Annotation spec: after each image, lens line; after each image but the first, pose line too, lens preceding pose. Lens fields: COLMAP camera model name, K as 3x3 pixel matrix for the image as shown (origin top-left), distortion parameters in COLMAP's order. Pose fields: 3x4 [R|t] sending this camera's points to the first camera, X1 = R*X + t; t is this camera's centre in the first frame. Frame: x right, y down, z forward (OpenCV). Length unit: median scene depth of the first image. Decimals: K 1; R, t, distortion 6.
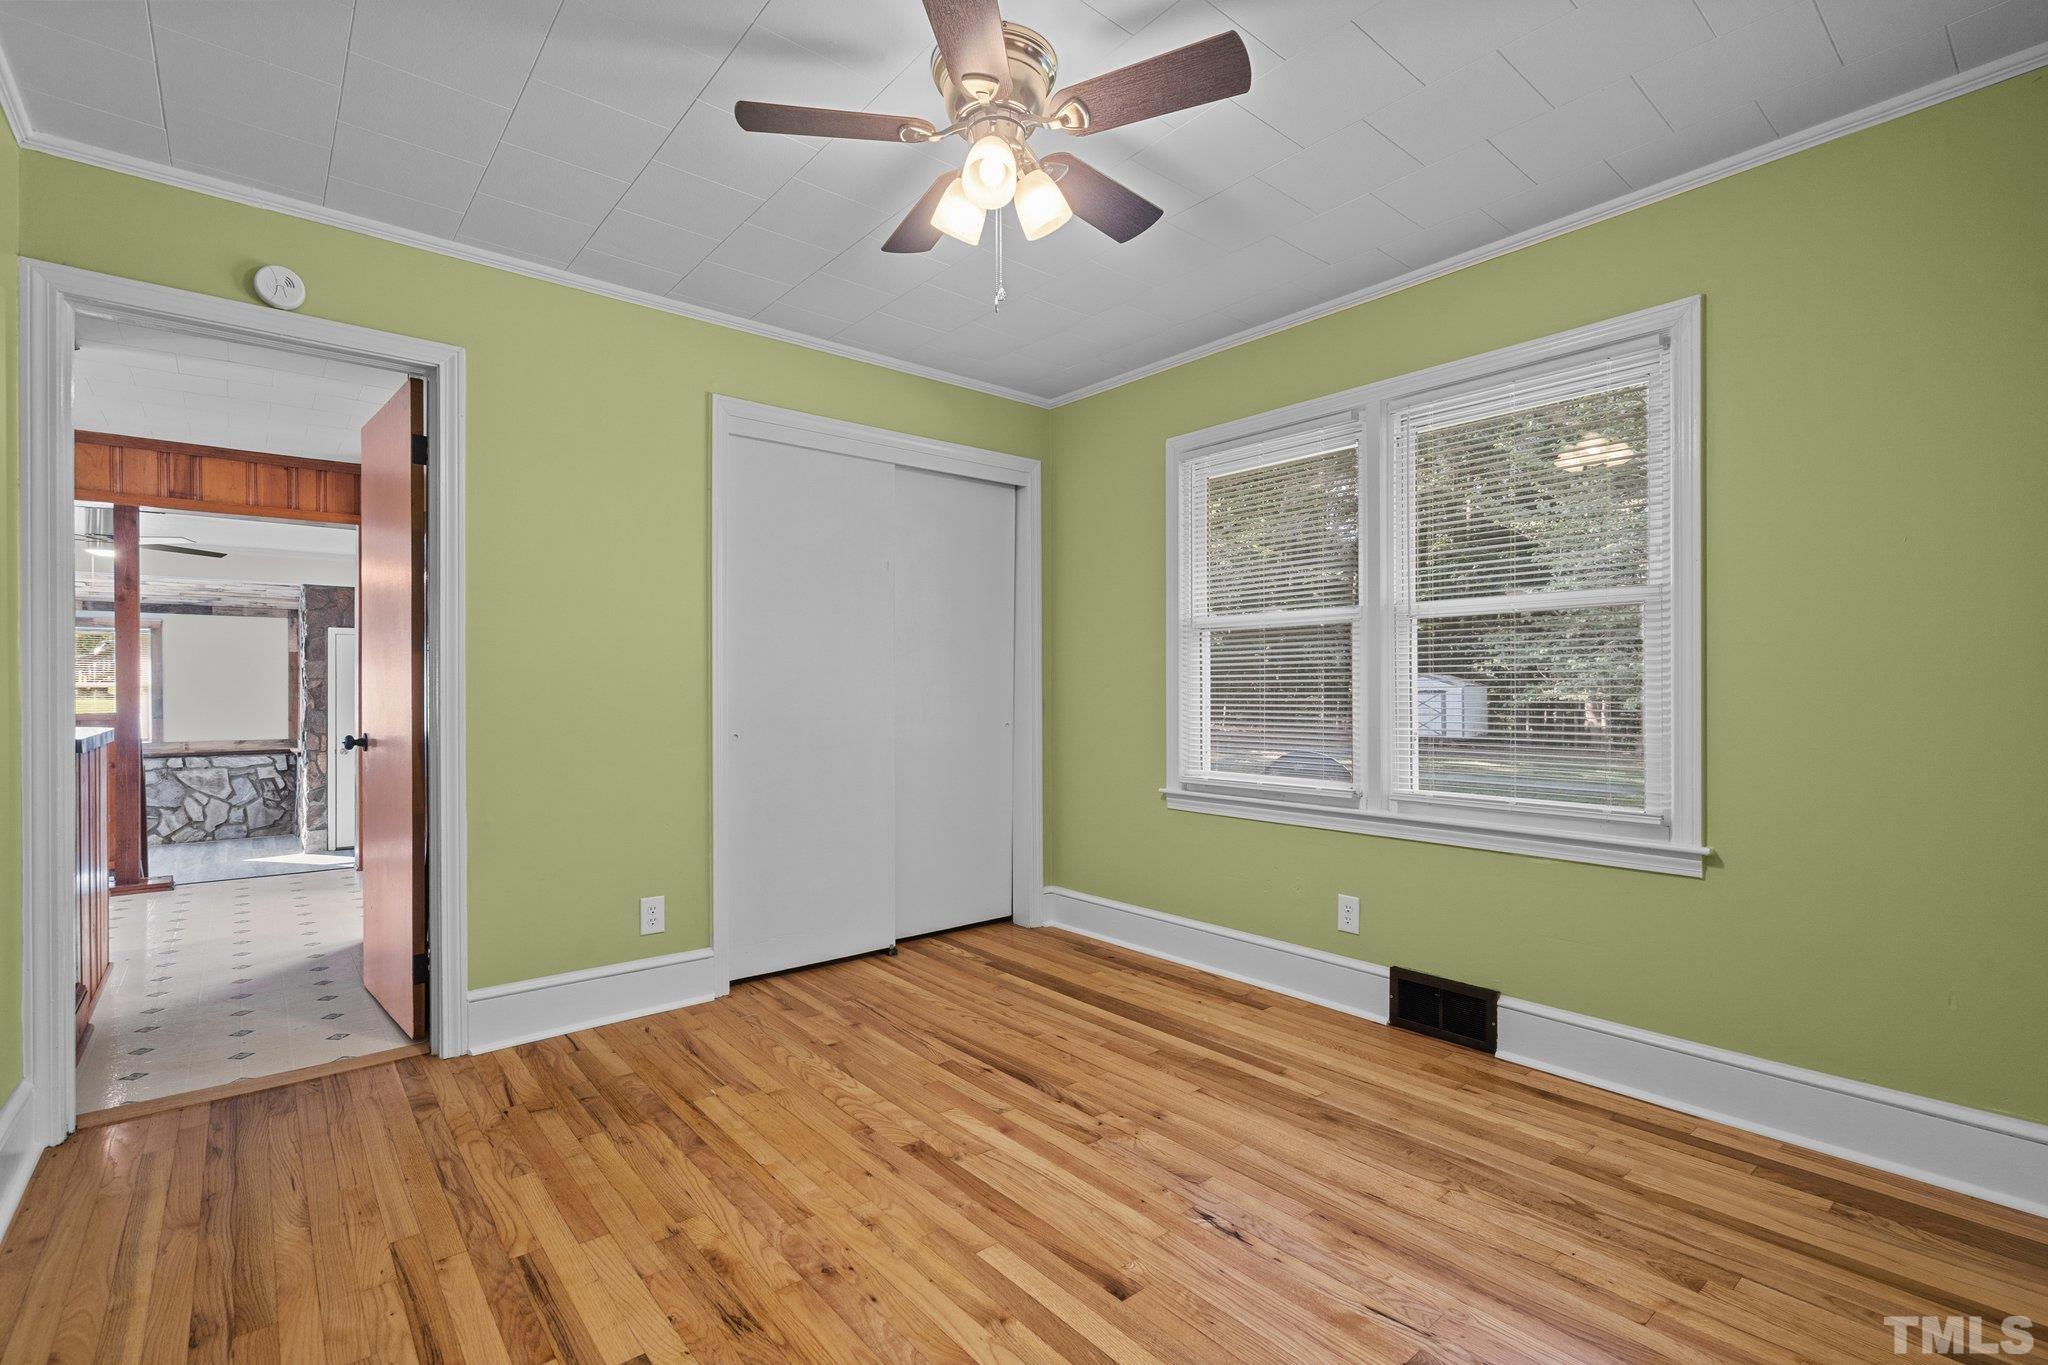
lens RADIAL K [[930.9, 0, 1029.0], [0, 930.9, 696.7], [0, 0, 1]] dist [-0.008569, 0.003463]
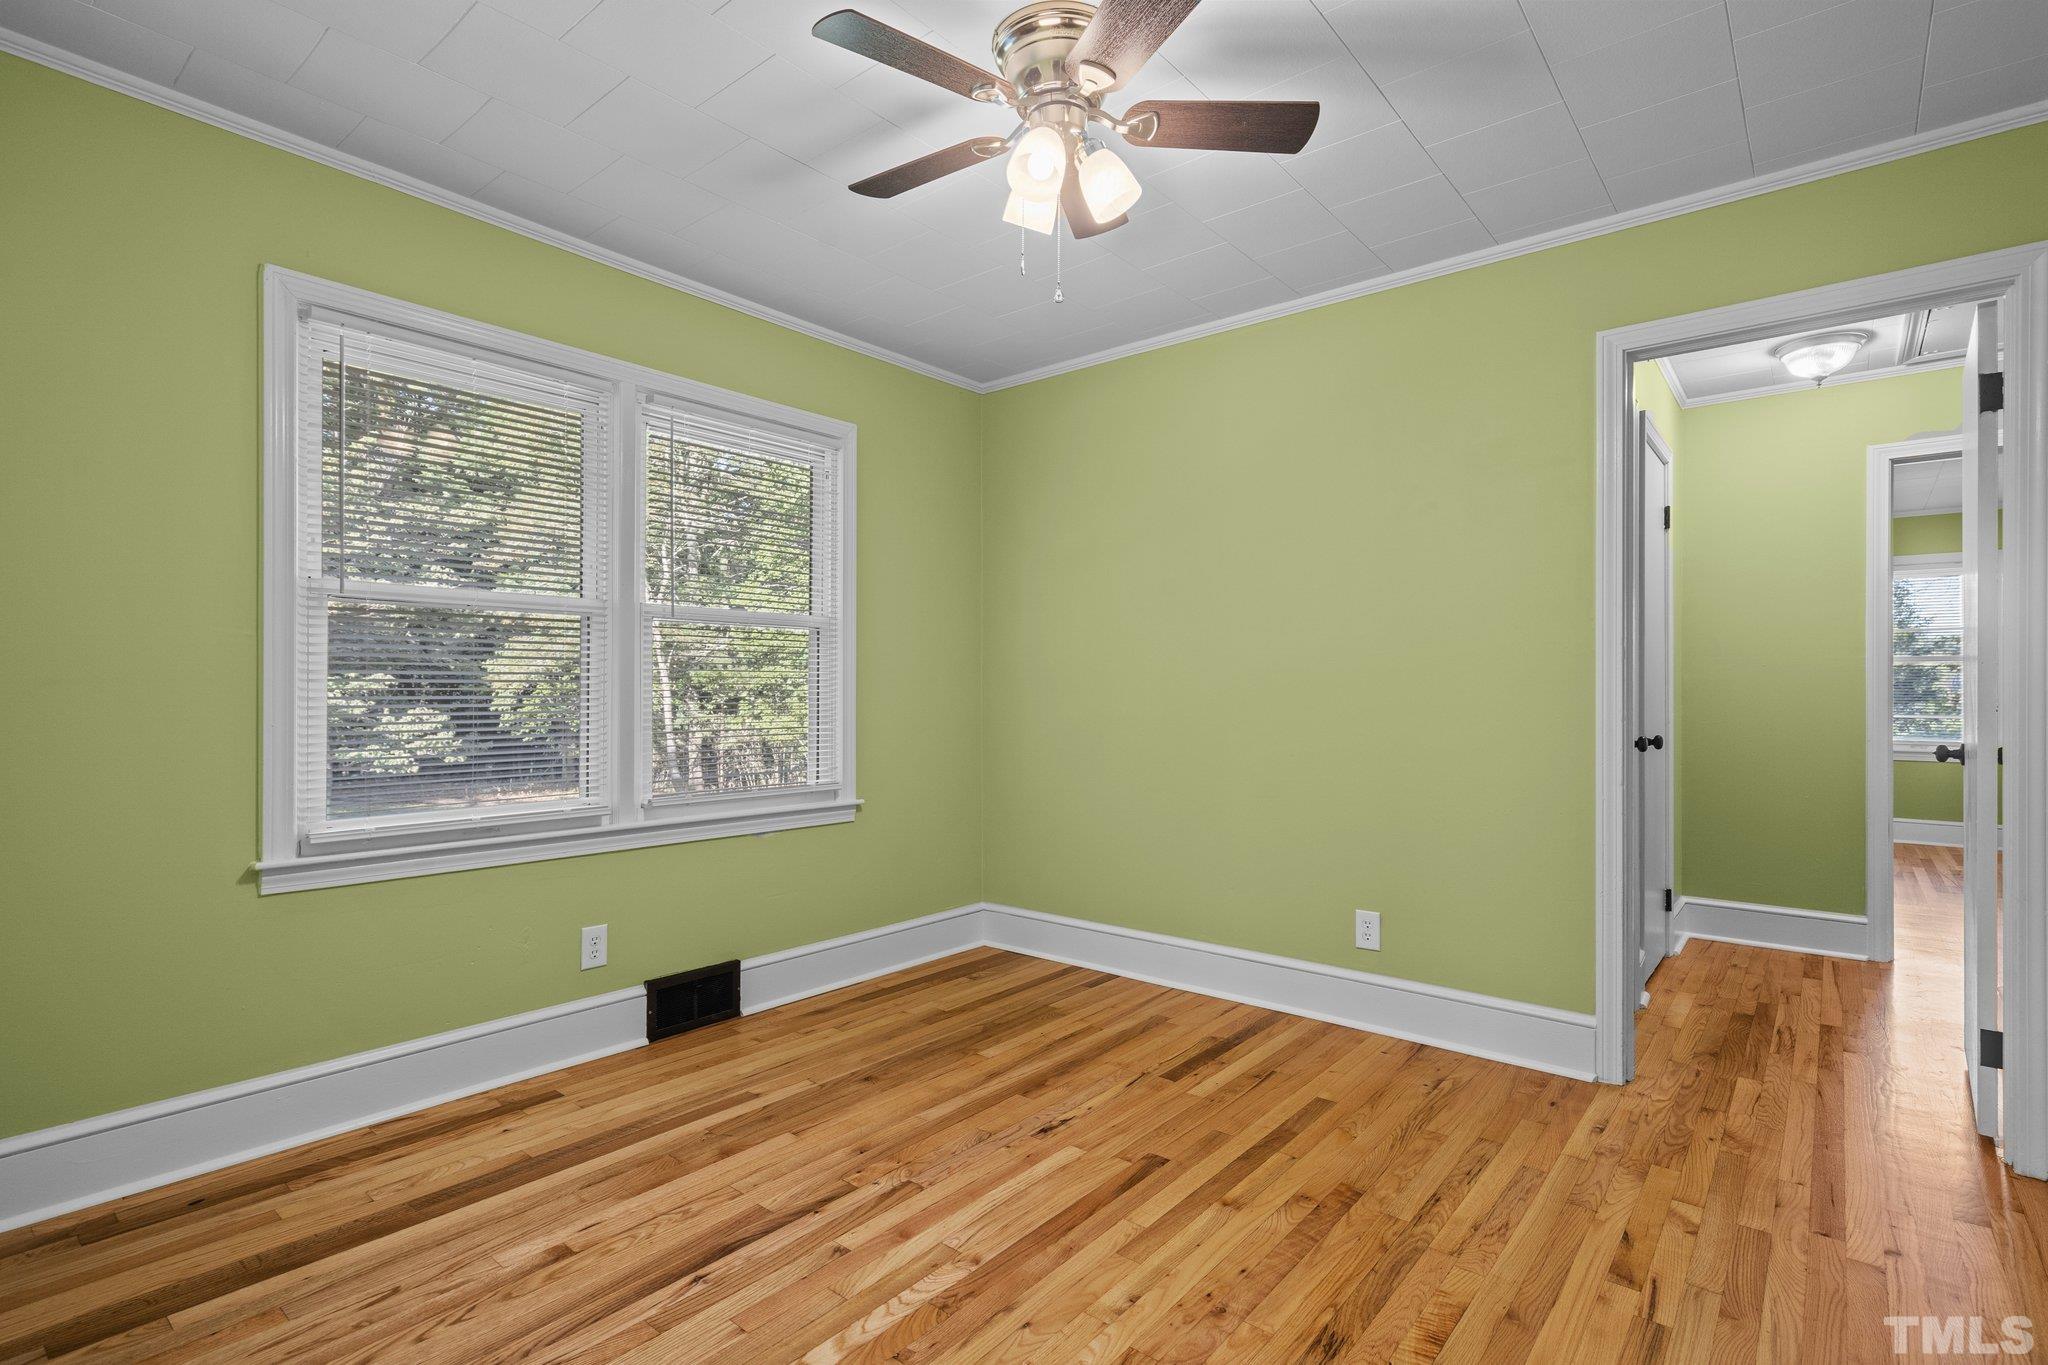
lens RADIAL K [[982.6, 0, 1025.5], [0, 982.6, 687.0], [0, 0, 1]] dist [-0.002161, -0.000268]
pose [[-0.182670, 0.007923, 0.983142, -0.737985], [0.006408, 0.999956, -0.006868, -0.004210], [-0.983153, 0.005046, -0.182713, 0.870970]]
